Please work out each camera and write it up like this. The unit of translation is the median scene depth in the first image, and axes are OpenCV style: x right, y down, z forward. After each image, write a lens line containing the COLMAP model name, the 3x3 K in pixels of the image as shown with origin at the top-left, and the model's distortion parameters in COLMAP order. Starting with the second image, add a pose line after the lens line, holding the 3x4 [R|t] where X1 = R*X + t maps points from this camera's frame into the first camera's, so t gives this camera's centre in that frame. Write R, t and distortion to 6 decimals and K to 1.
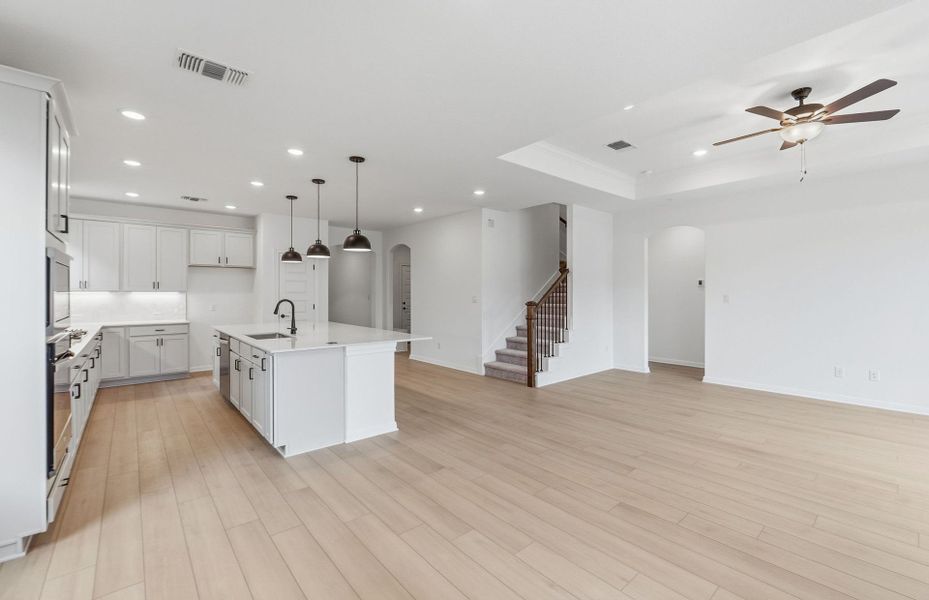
lens RADIAL K [[393.2, 0, 461.0], [0, 393.2, 291.4], [0, 0, 1]] dist [-0.001915, 0.000278]
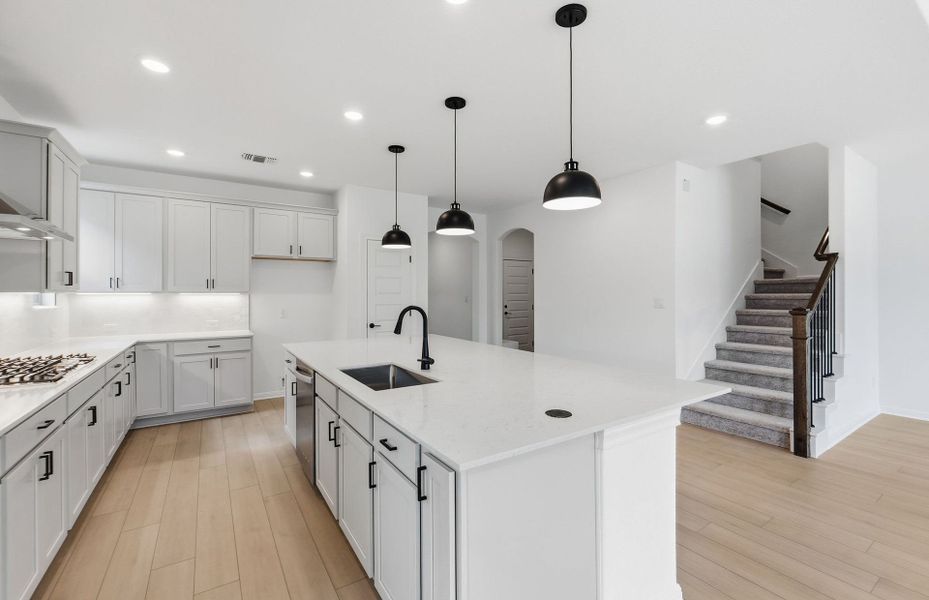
lens RADIAL K [[393.2, 0, 463.8], [0, 393.2, 290.3], [0, 0, 1]] dist [-0.001915, 0.000278]
pose [[0.992381, -0.003310, -0.123162, -0.226976], [0.002887, 0.999989, -0.003613, 0.000609], [0.123172, 0.003230, 0.992380, 0.345353]]
